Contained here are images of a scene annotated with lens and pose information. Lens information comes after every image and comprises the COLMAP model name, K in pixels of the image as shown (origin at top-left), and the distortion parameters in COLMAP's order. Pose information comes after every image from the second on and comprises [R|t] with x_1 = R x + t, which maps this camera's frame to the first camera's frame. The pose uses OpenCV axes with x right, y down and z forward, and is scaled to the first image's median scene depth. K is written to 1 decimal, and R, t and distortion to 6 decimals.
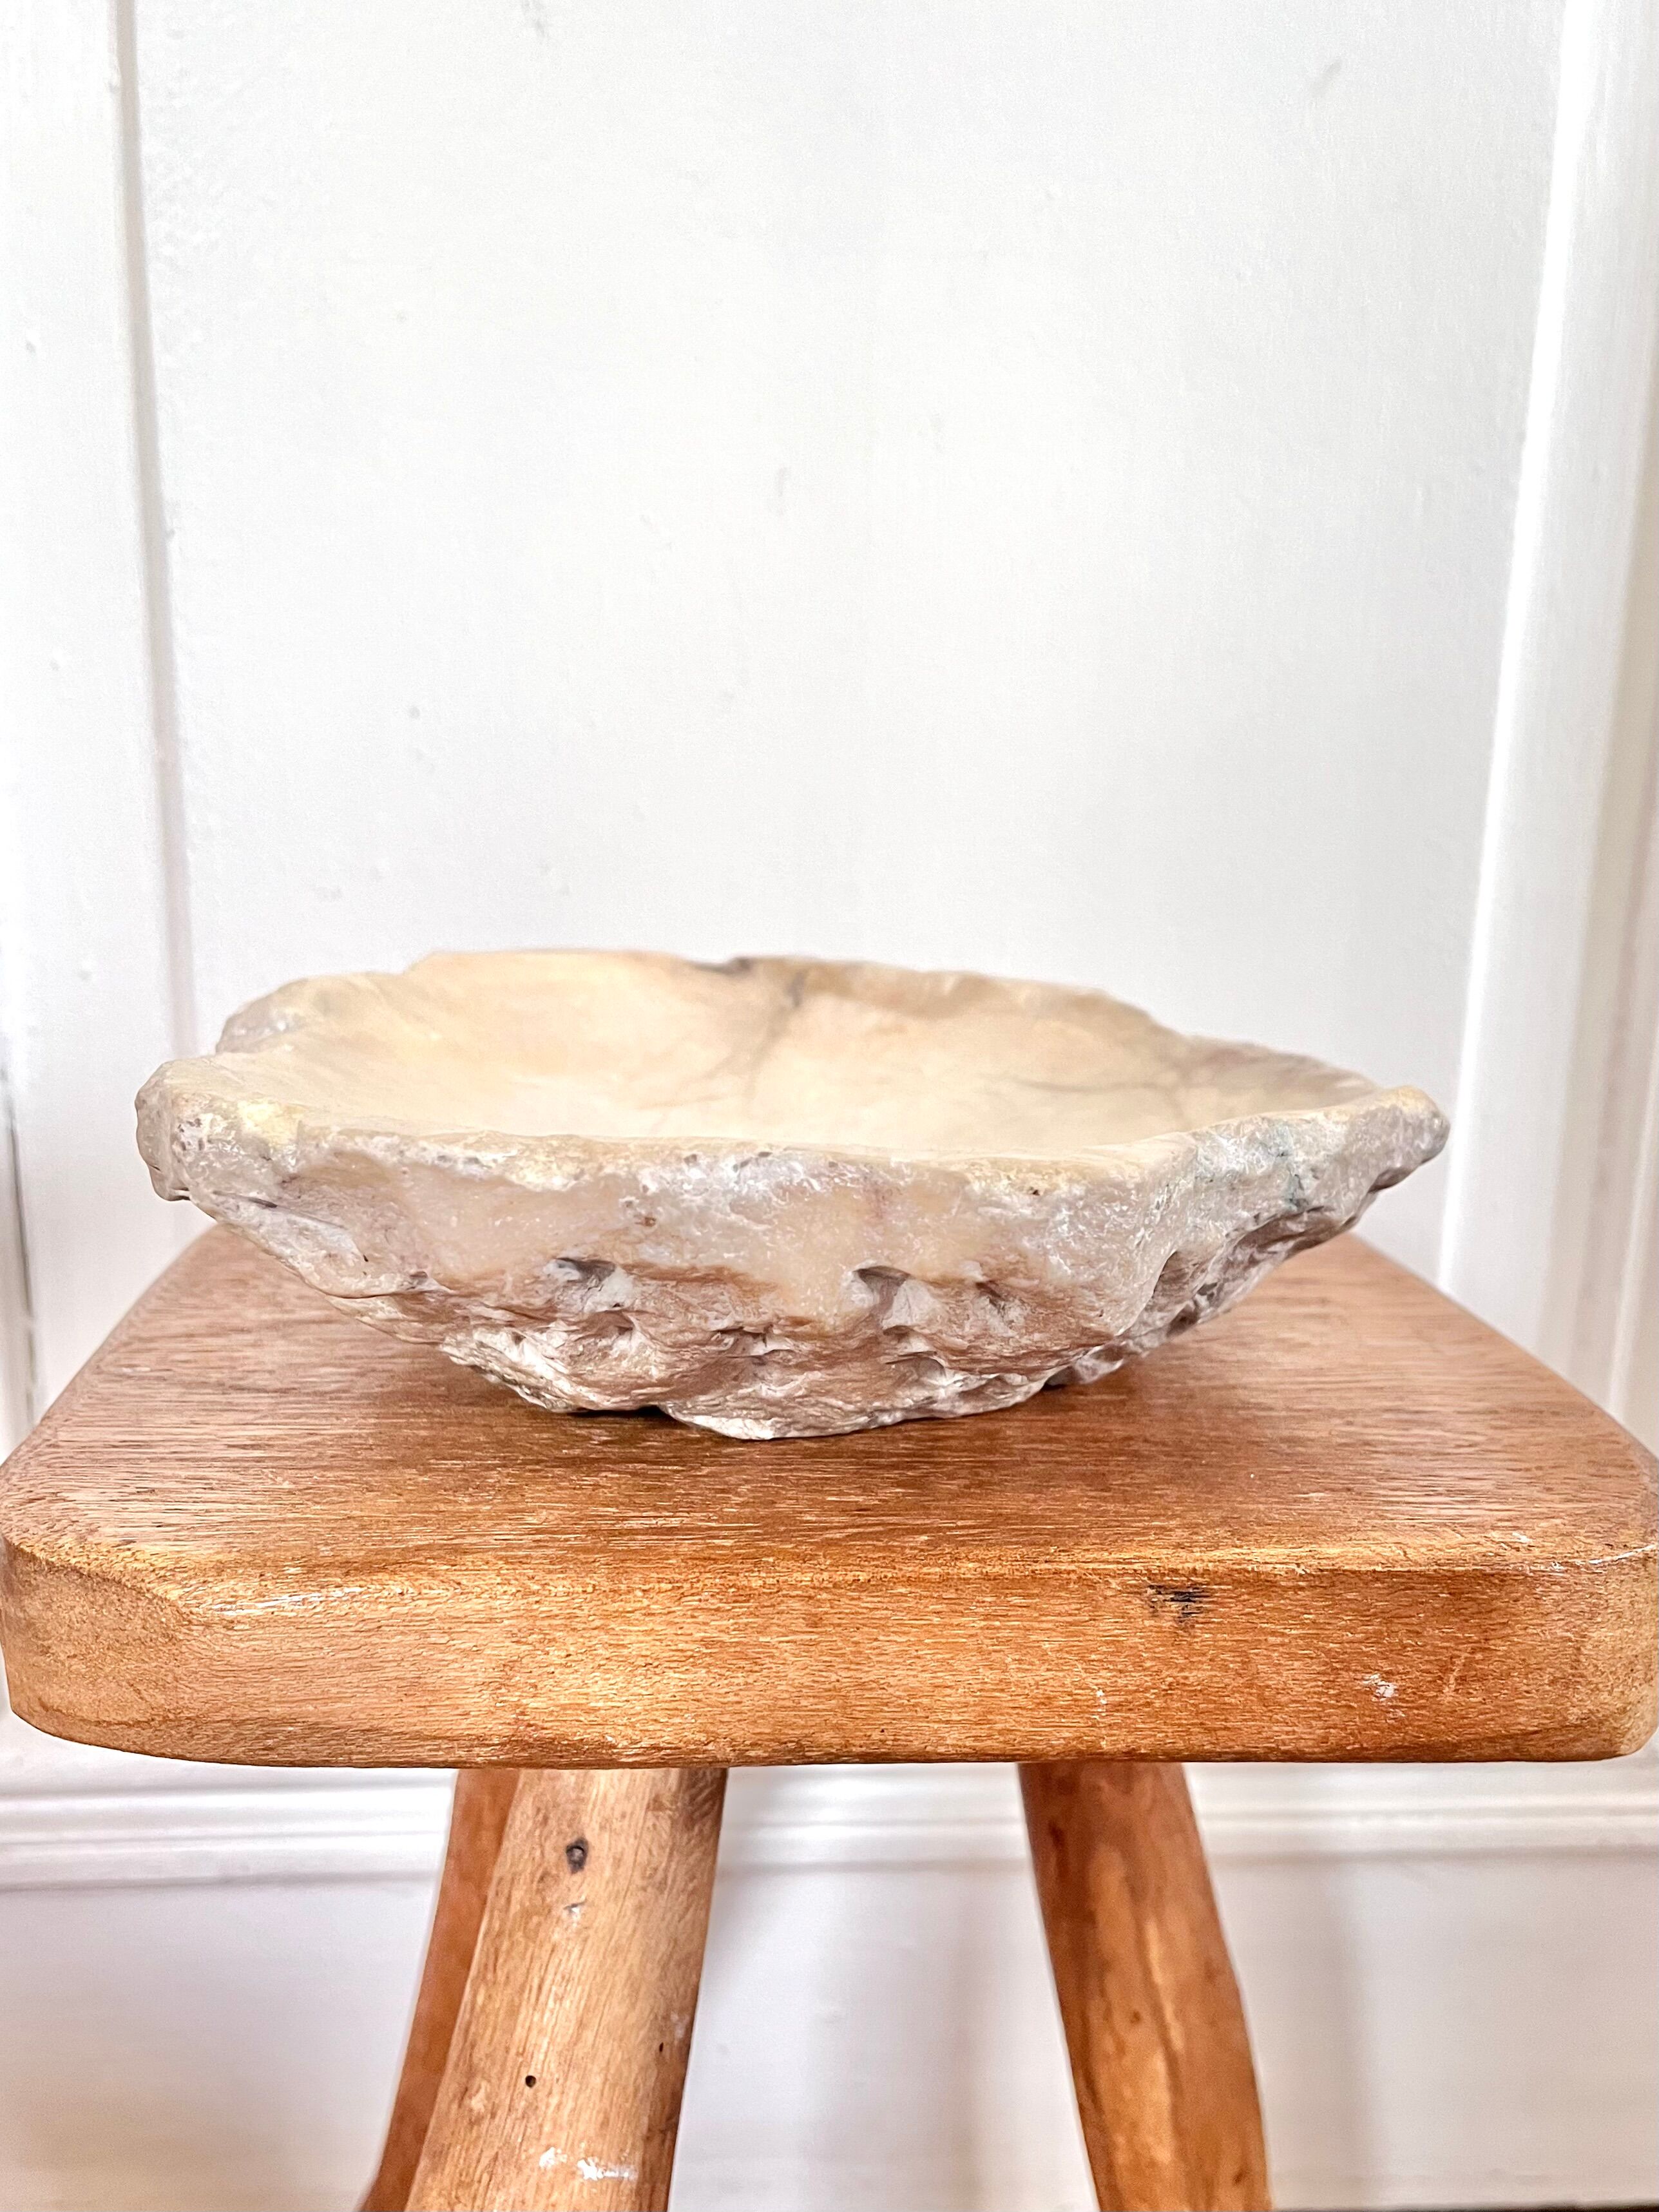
lens RADIAL K [[2033.4, 0, 846.7], [0, 2033.4, 1256.3], [0, 0, 1]] dist [0.003680, 0.000000]
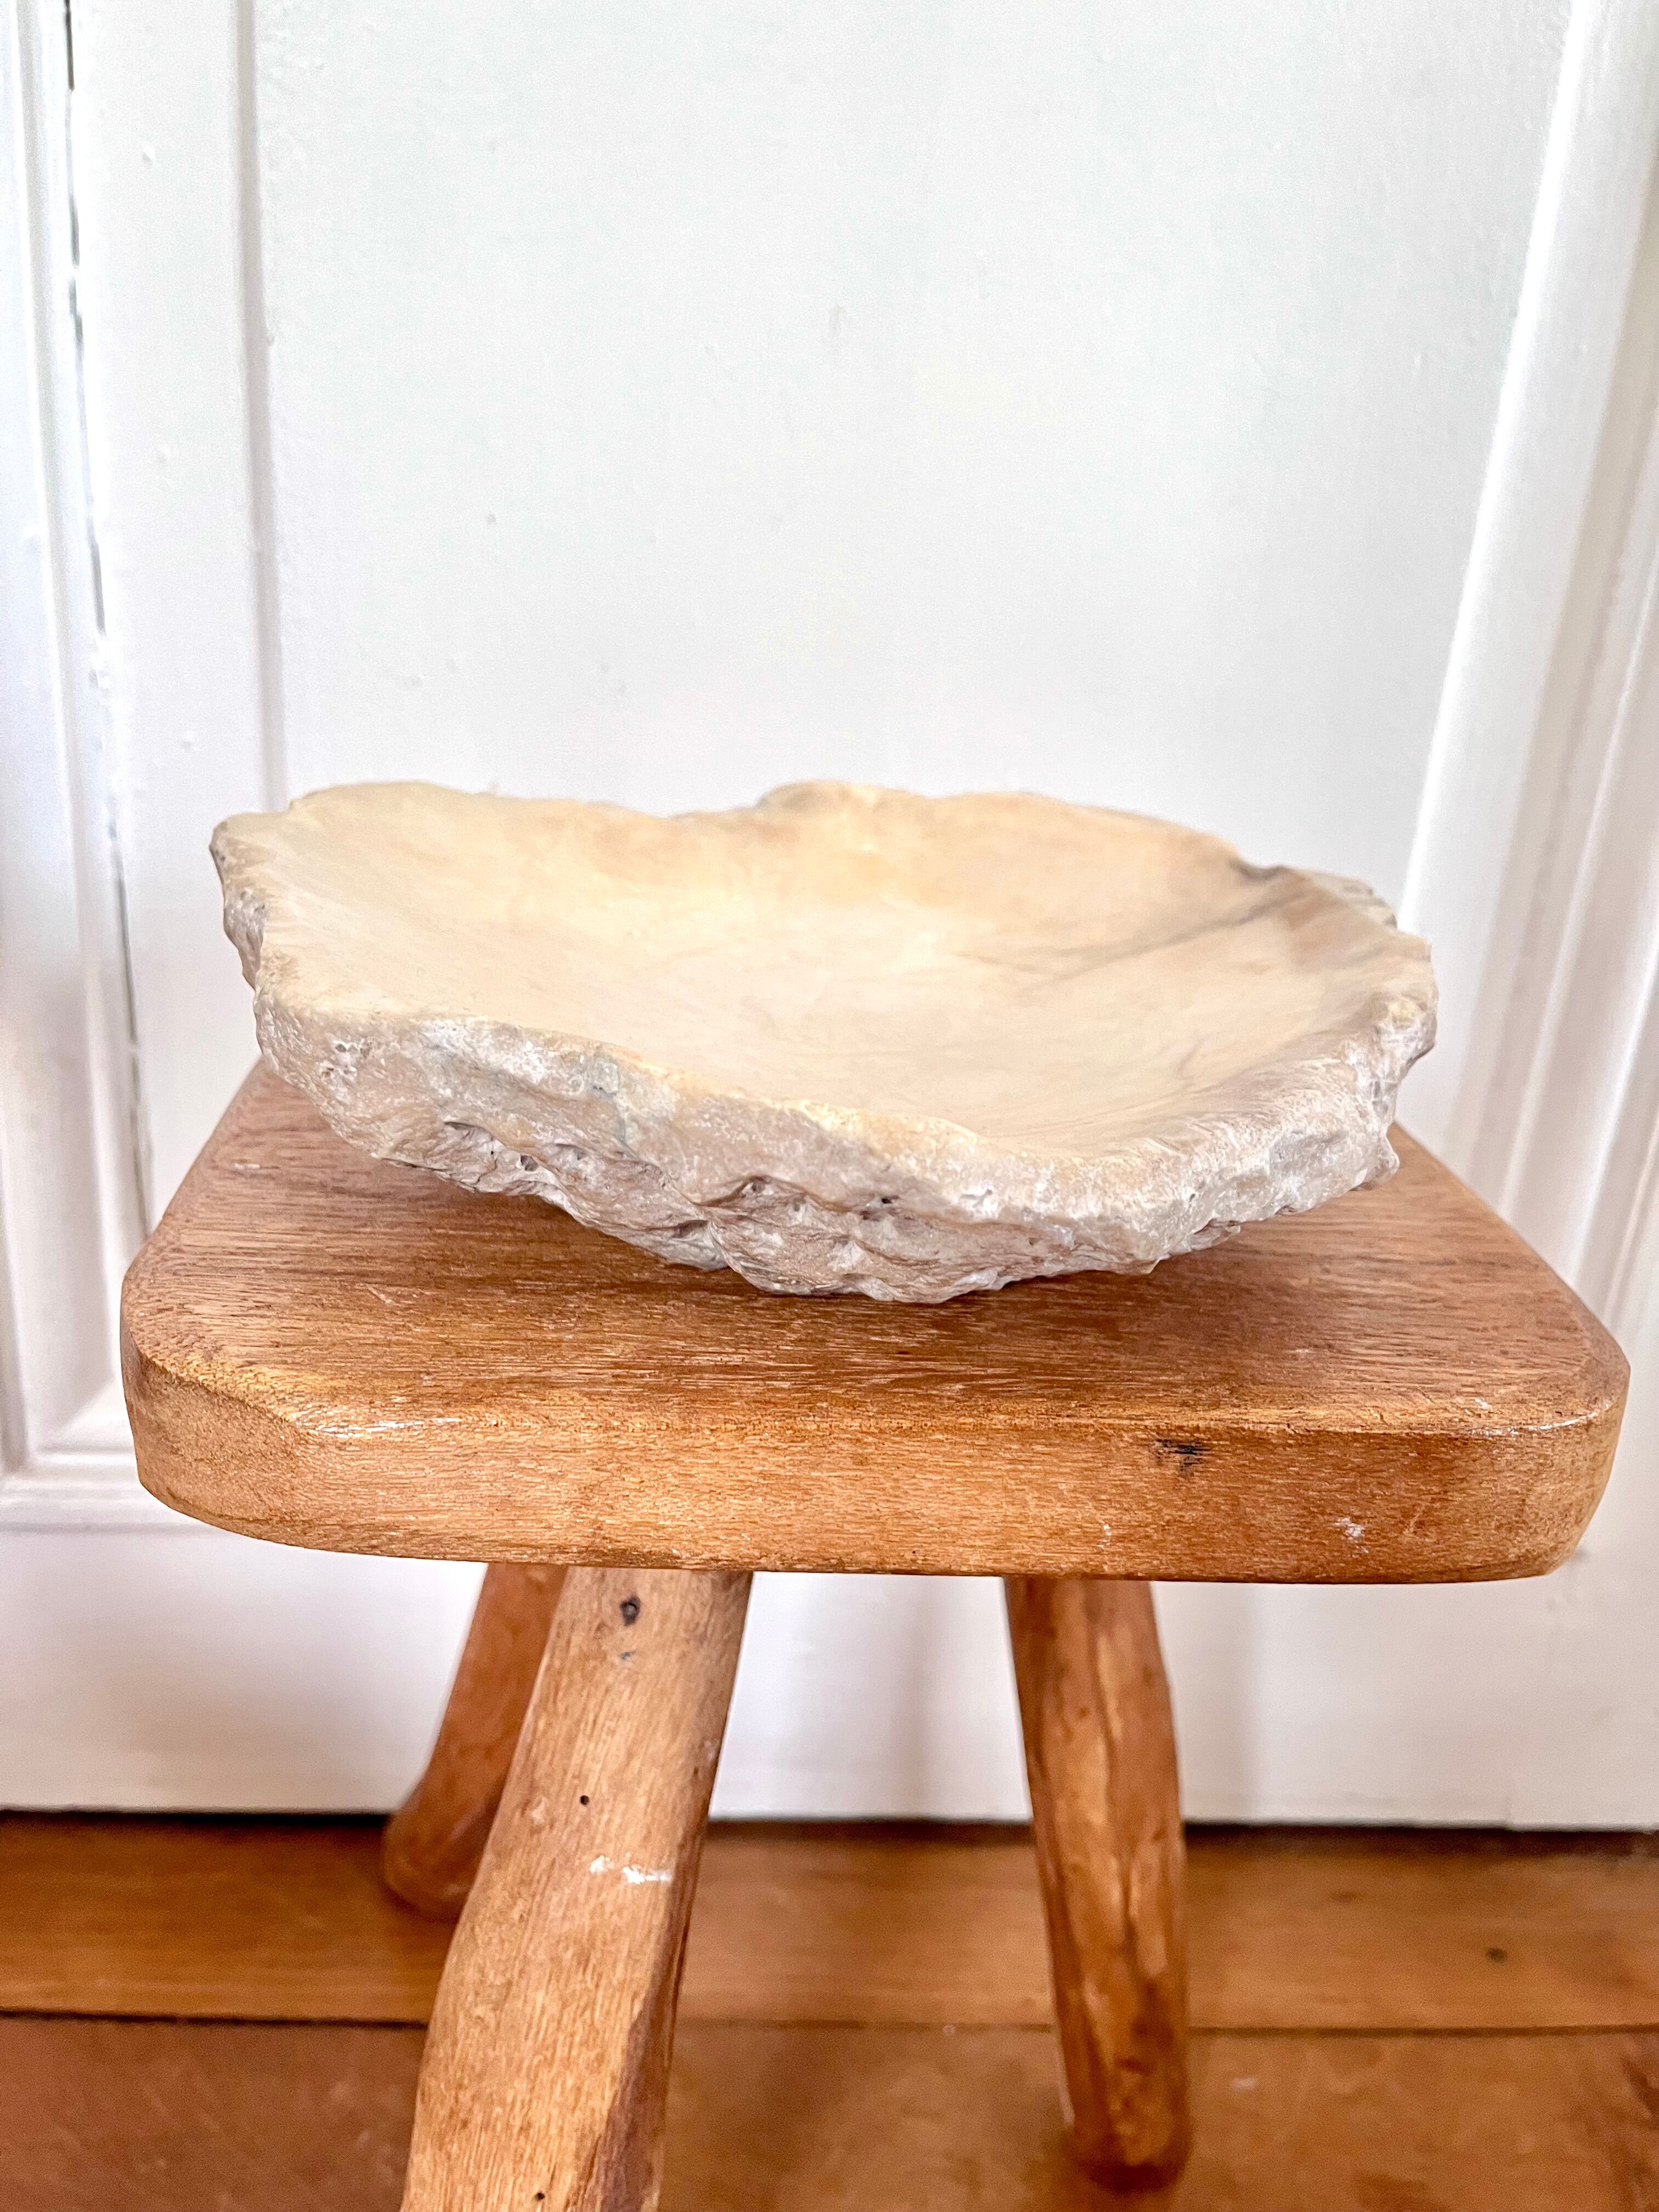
lens RADIAL K [[1730.3, 0, 834.4], [0, 1730.3, 1111.6], [0, 0, 1]] dist [0.012747, -0.037450]
pose [[0.998753, 0.046636, 0.017833, -0.049809], [-0.048300, 0.992930, 0.108431, -0.102010], [-0.012651, -0.109157, 0.993944, 0.058332]]
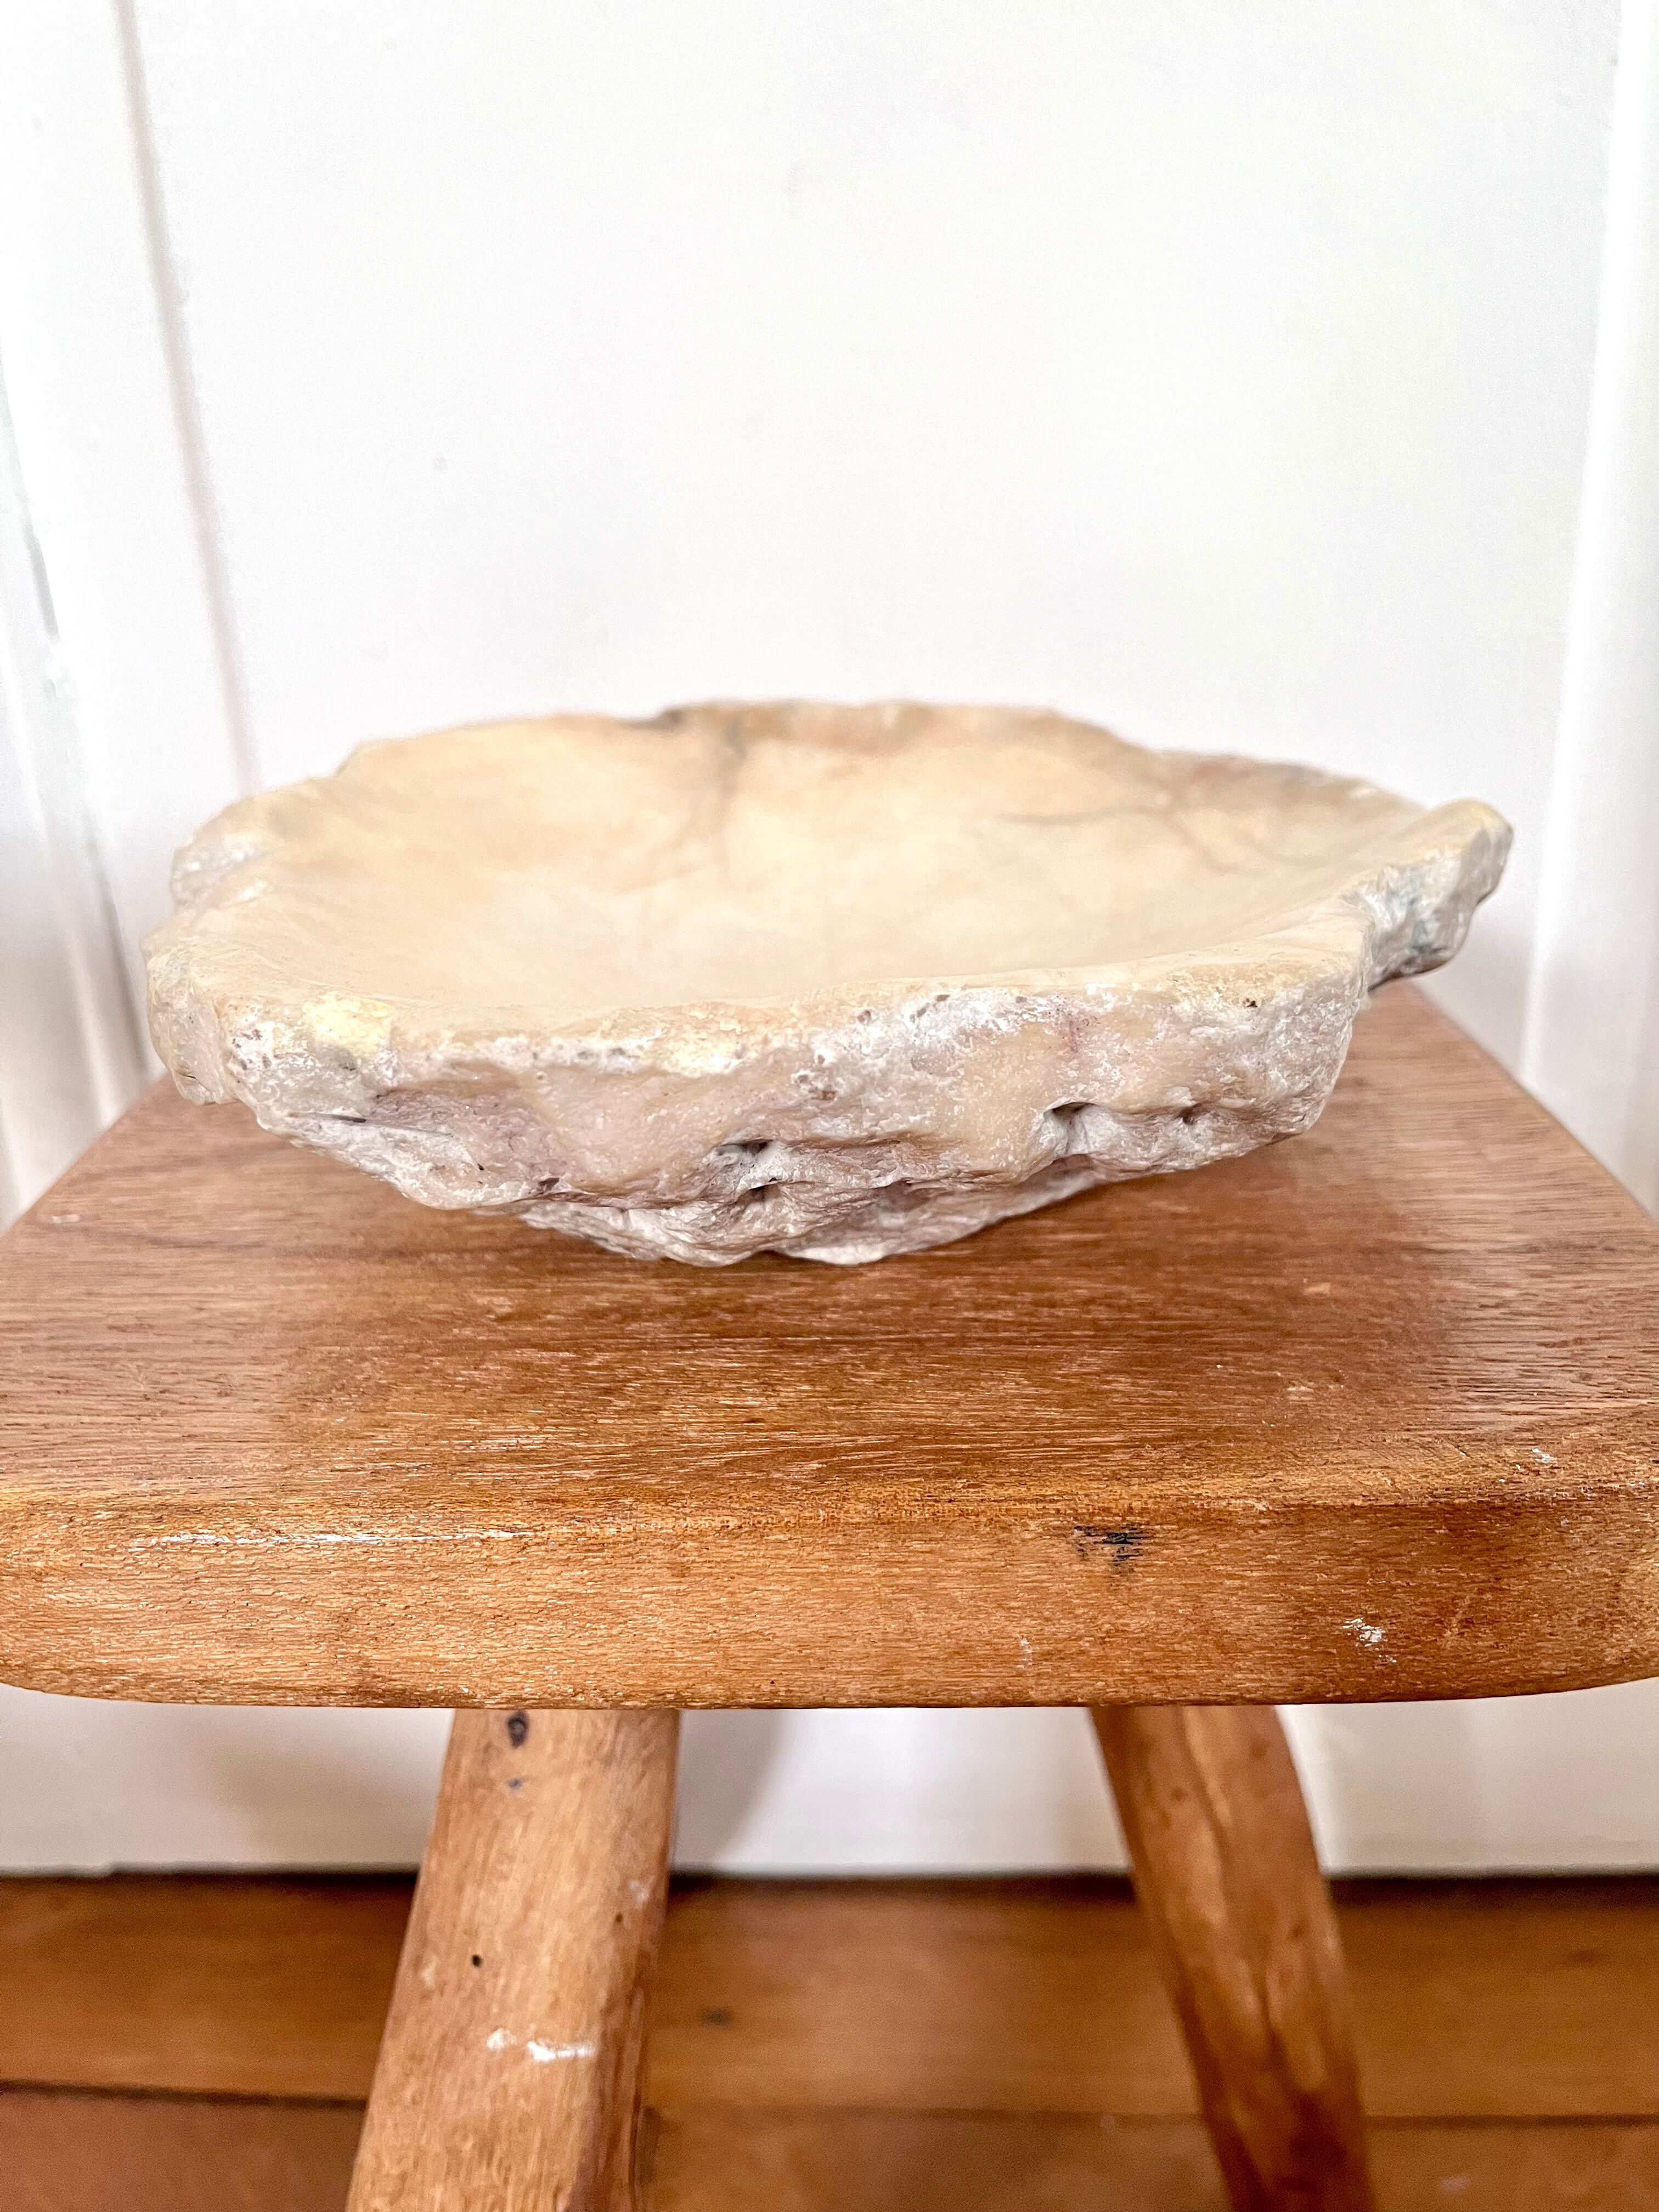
lens RADIAL K [[1730.3, 0, 823.0], [0, 1730.3, 1086.9], [0, 0, 1]] dist [0.012747, -0.037450]
pose [[0.990607, -0.026150, -0.134217, 0.130197], [0.041513, 0.992730, 0.112980, -0.092559], [0.130286, -0.117491, 0.984490, 0.269441]]
